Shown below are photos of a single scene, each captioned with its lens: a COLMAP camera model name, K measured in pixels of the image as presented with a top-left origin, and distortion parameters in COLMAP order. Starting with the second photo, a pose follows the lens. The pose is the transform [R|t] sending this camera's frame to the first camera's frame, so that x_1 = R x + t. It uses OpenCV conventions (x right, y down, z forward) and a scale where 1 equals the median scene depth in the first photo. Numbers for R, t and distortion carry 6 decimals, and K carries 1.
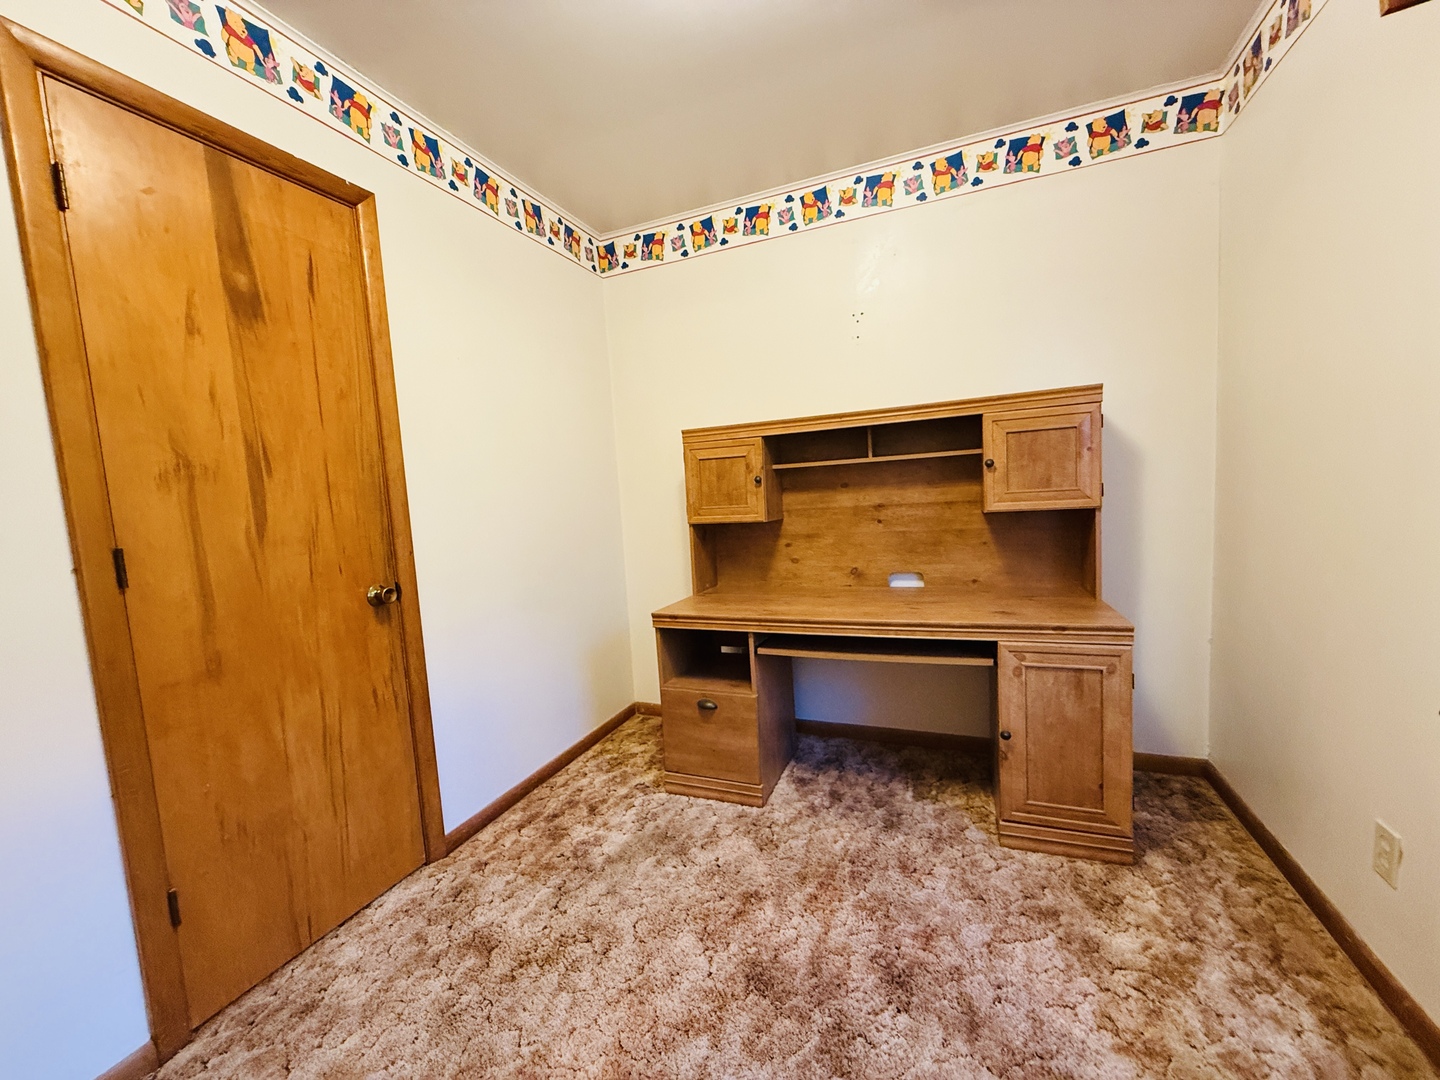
lens RADIAL K [[574.4, 0, 718.1], [0, 574.4, 542.1], [0, 0, 1]] dist [0.000647, -0.000358]
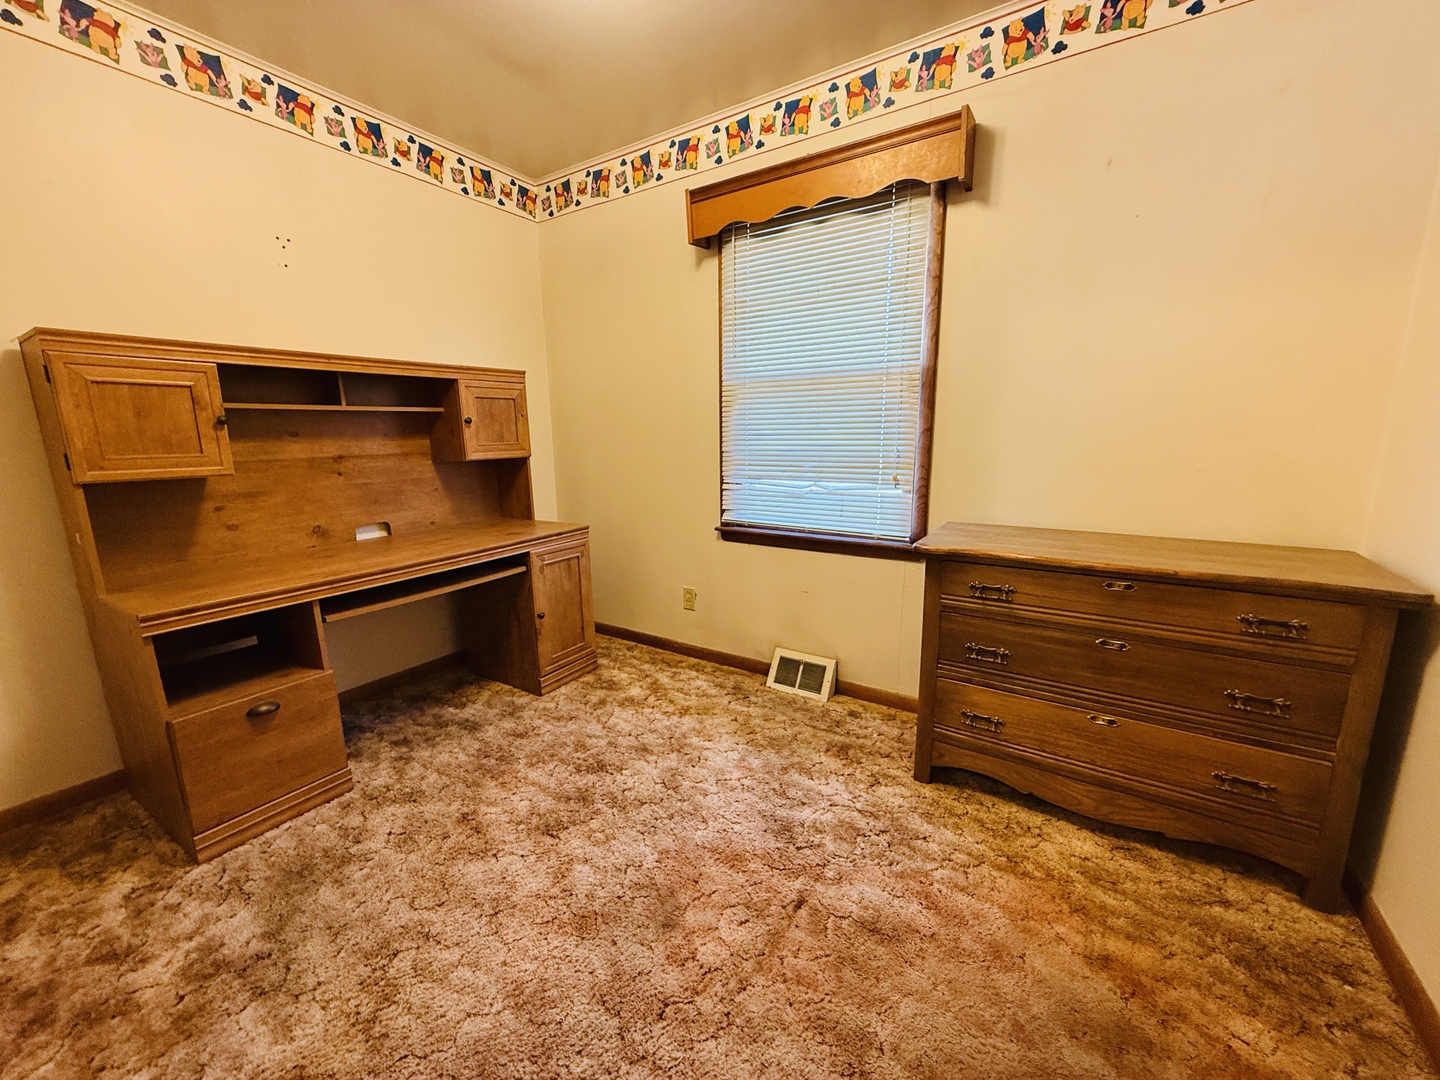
lens RADIAL K [[574.4, 0, 718.1], [0, 574.4, 542.1], [0, 0, 1]] dist [0.000647, -0.000358]
pose [[0.183180, -0.131860, 0.974196, -0.658927], [0.092055, 0.988910, 0.116542, 0.027104], [-0.978760, 0.068331, 0.193287, 0.244247]]
